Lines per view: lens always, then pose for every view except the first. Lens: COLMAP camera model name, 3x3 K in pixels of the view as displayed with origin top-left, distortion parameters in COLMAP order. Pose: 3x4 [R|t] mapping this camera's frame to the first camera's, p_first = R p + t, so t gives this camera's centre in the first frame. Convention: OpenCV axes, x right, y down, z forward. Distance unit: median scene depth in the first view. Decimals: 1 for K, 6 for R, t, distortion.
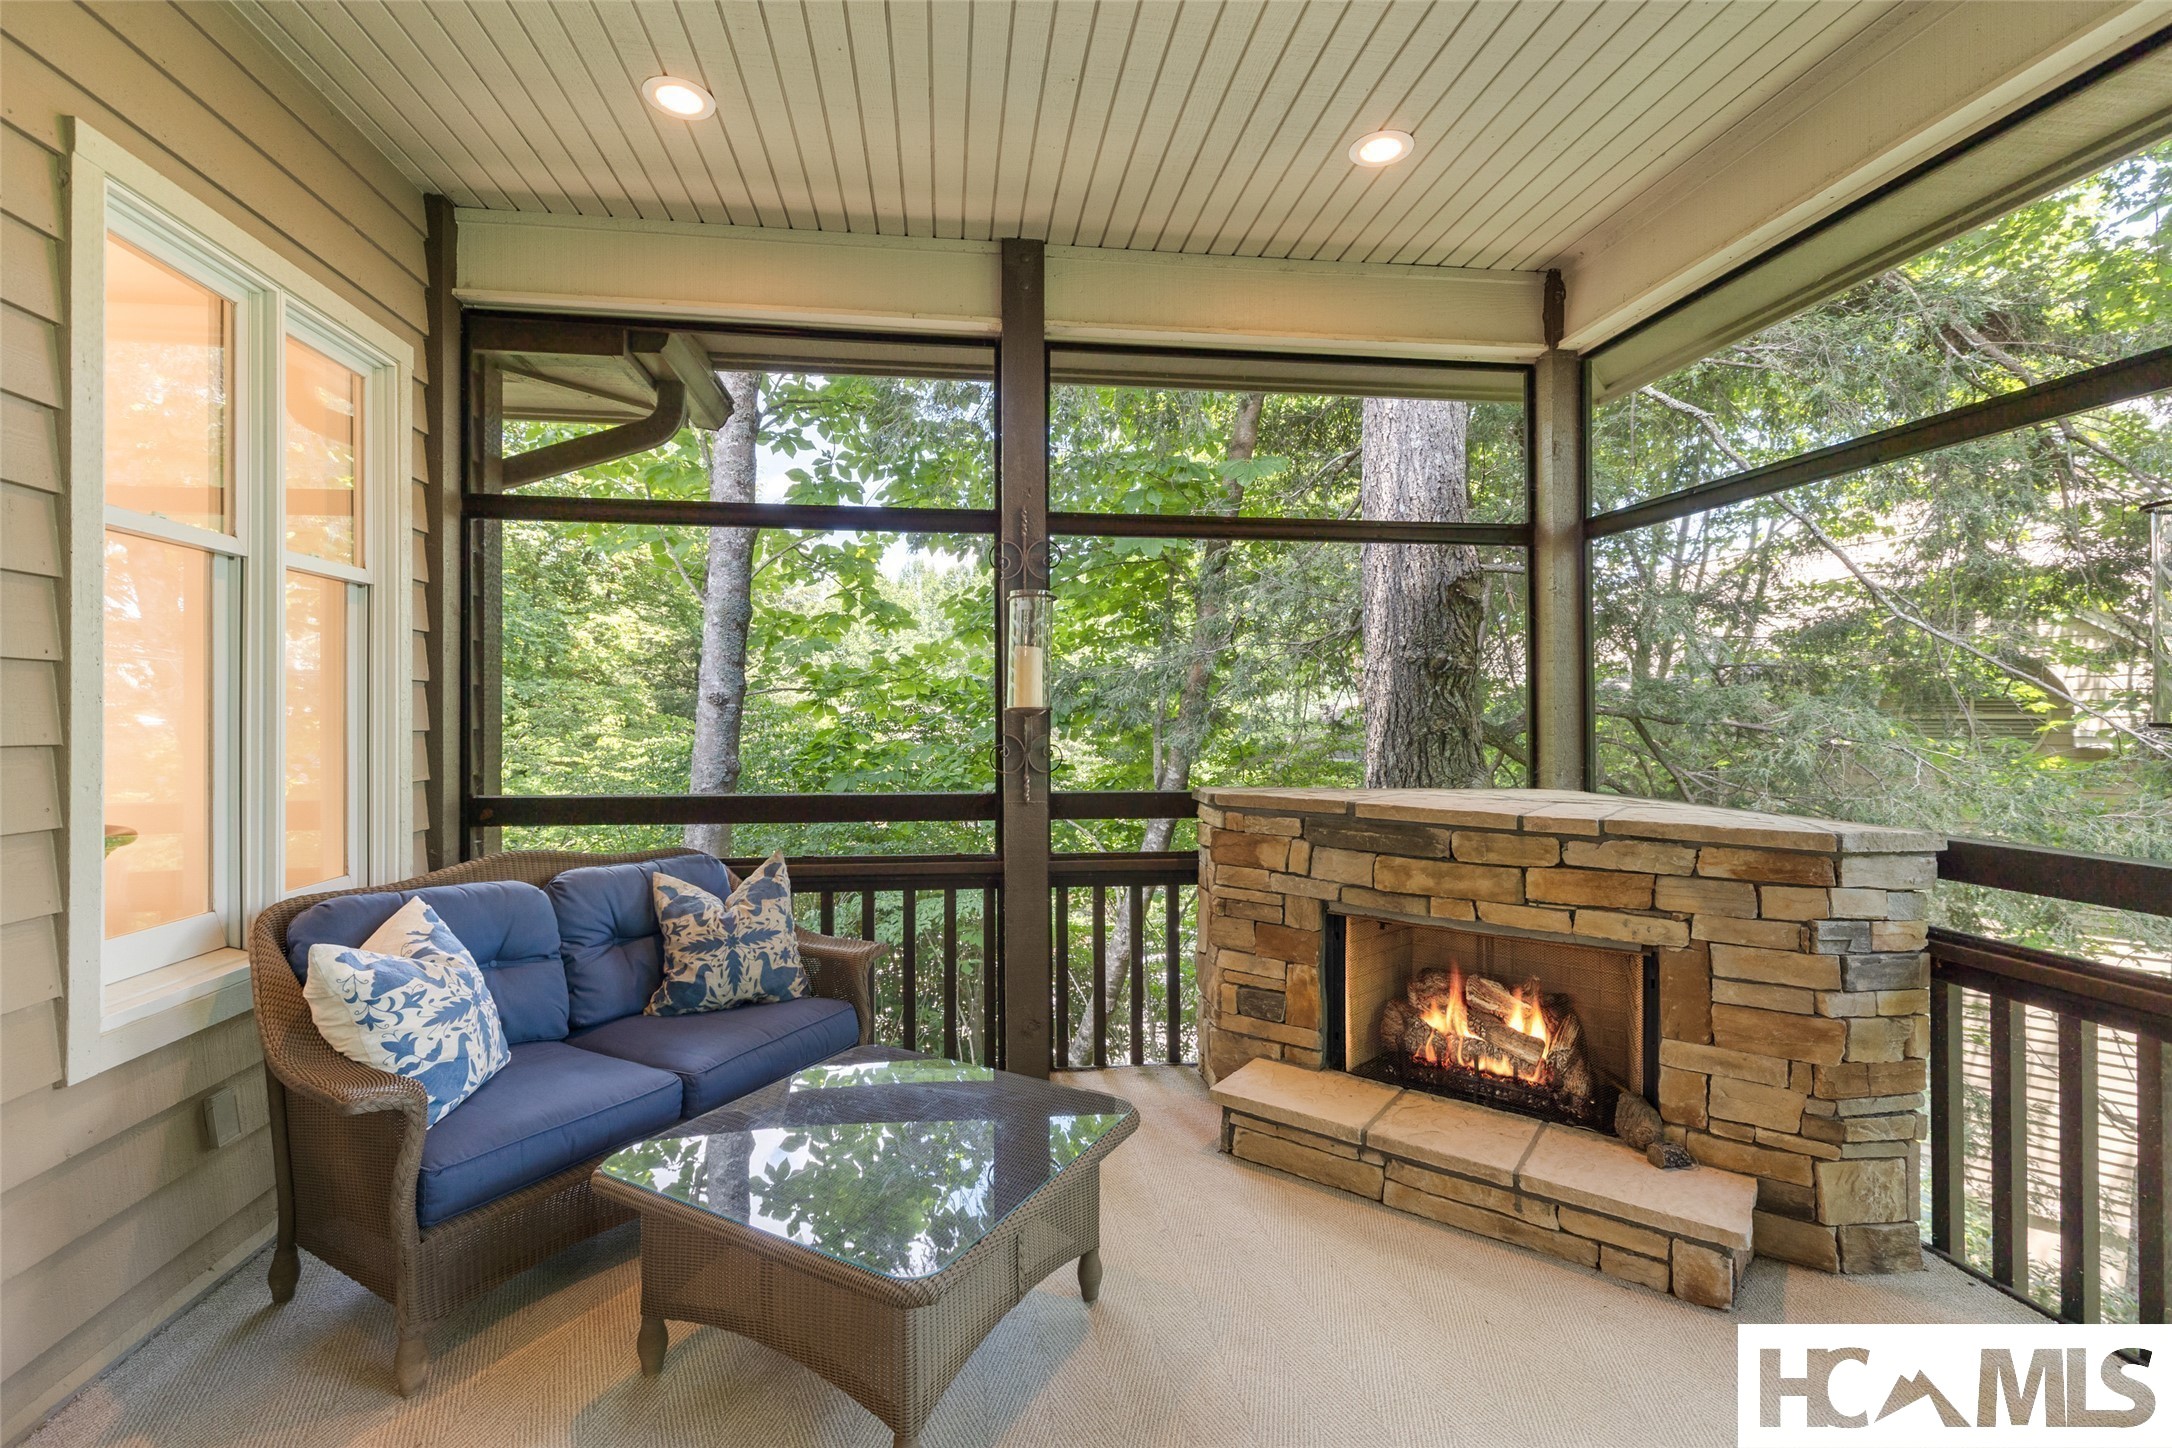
lens RADIAL K [[970.1, 0, 1083.0], [0, 970.1, 719.3], [0, 0, 1]] dist [0.007407, -0.001747]
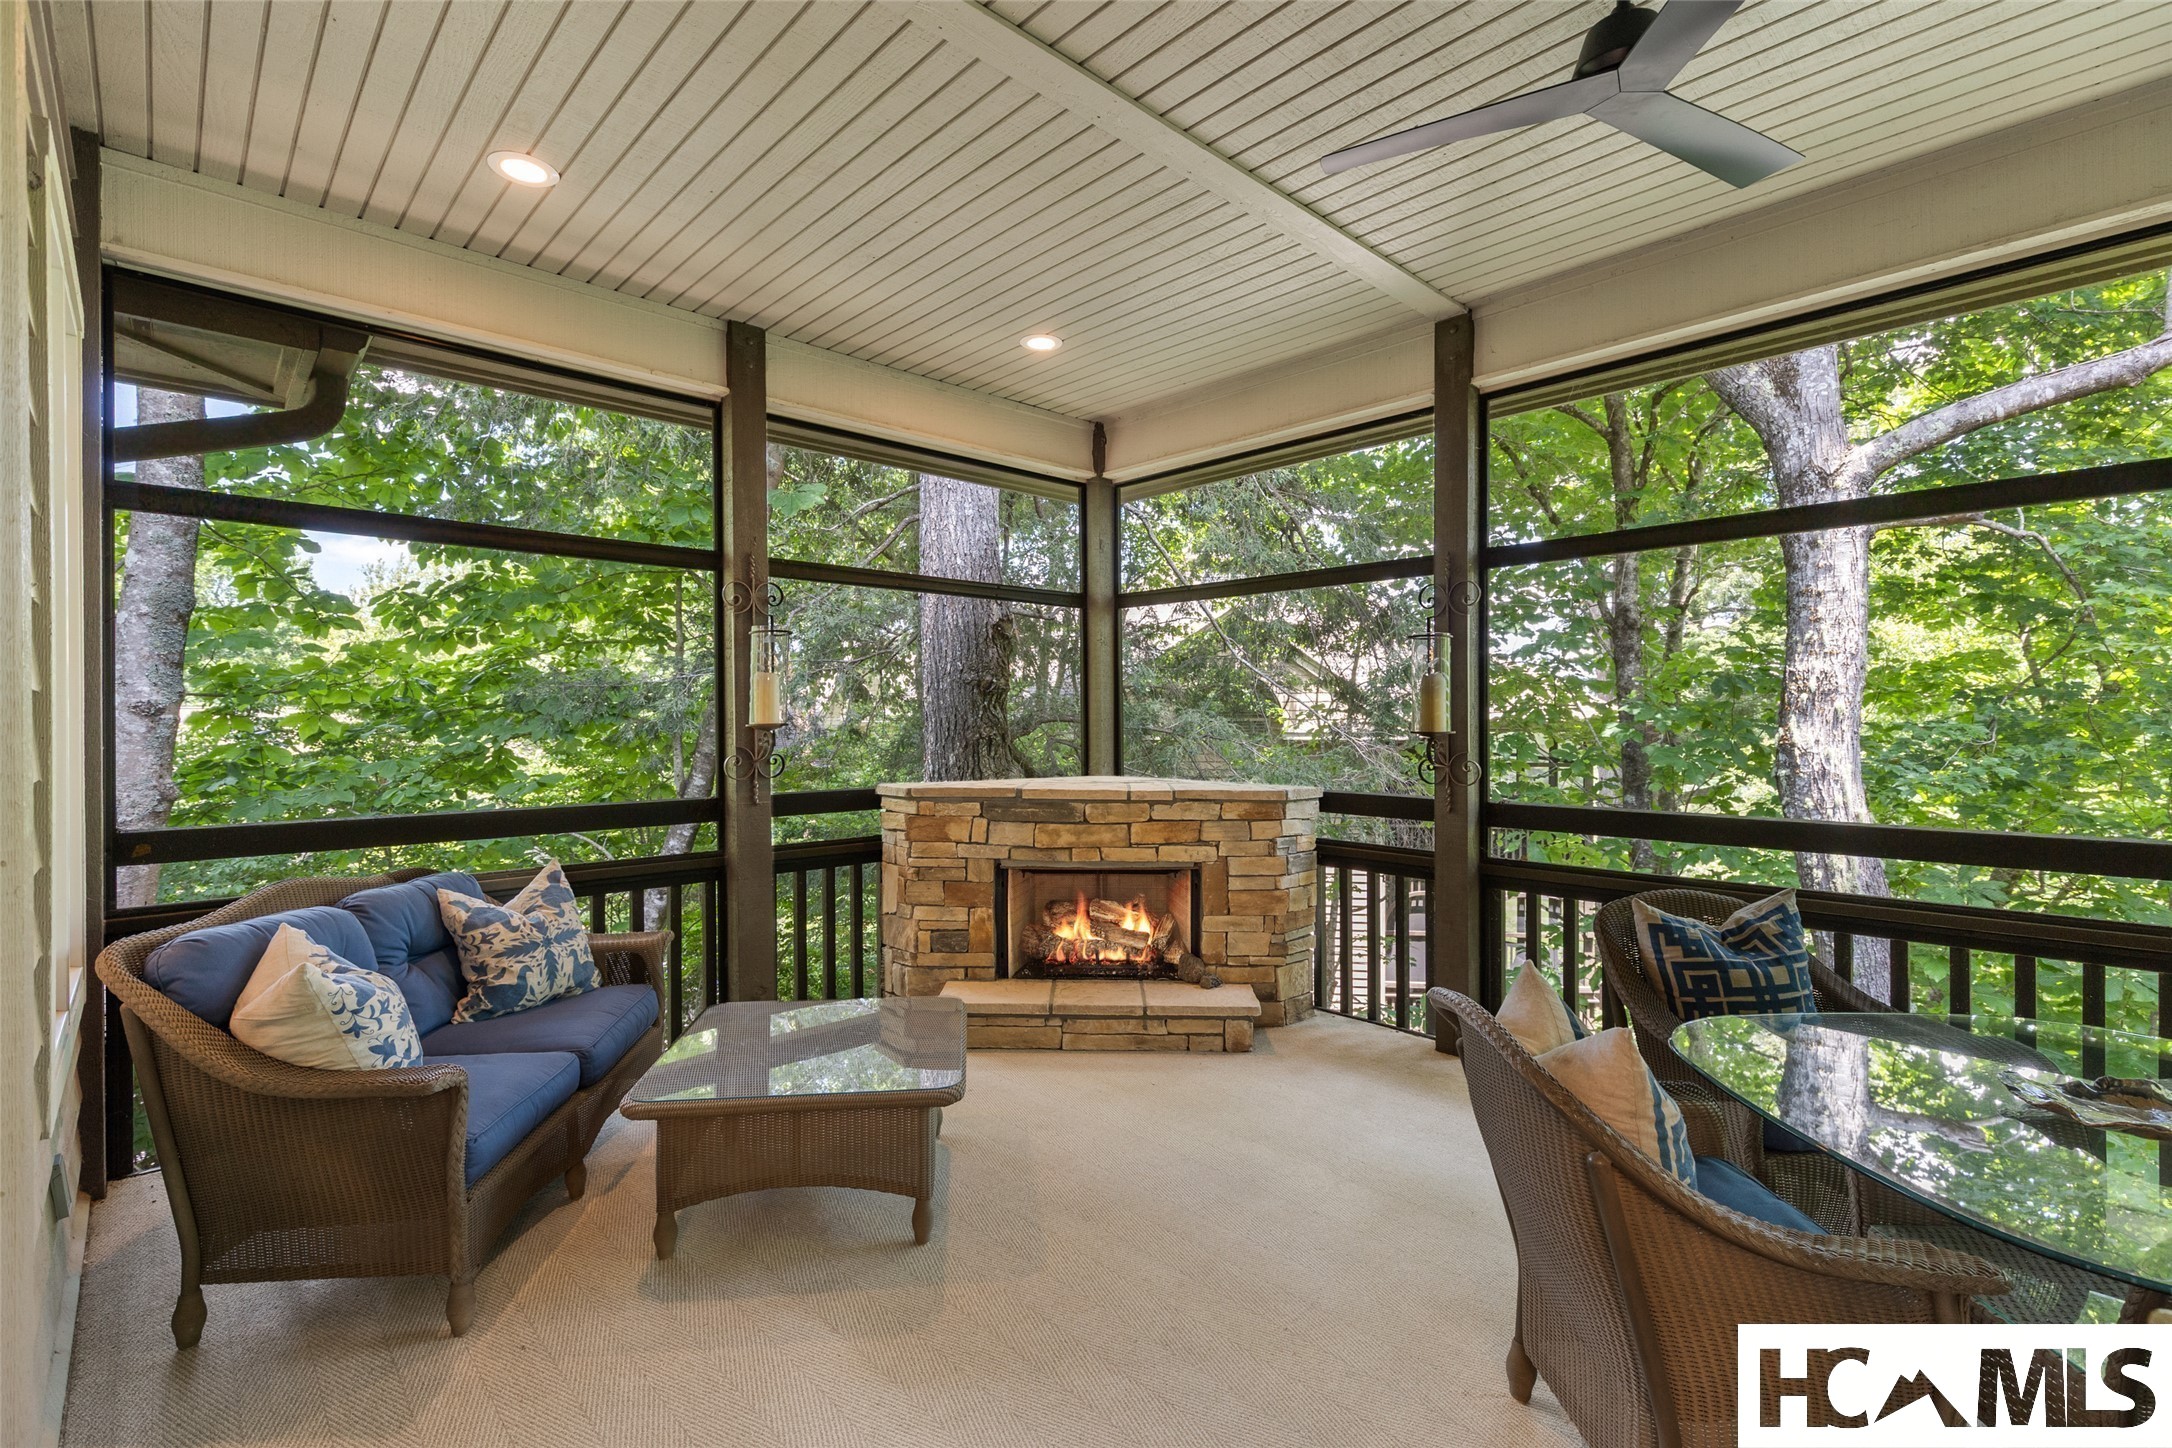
lens RADIAL K [[970.1, 0, 1088.6], [0, 970.1, 732.5], [0, 0, 1]] dist [0.007407, -0.001747]
pose [[0.812366, -0.013083, 0.583001, -0.489048], [0.006424, 0.999888, 0.013487, -0.016745], [-0.583113, -0.007211, 0.812359, -0.232237]]
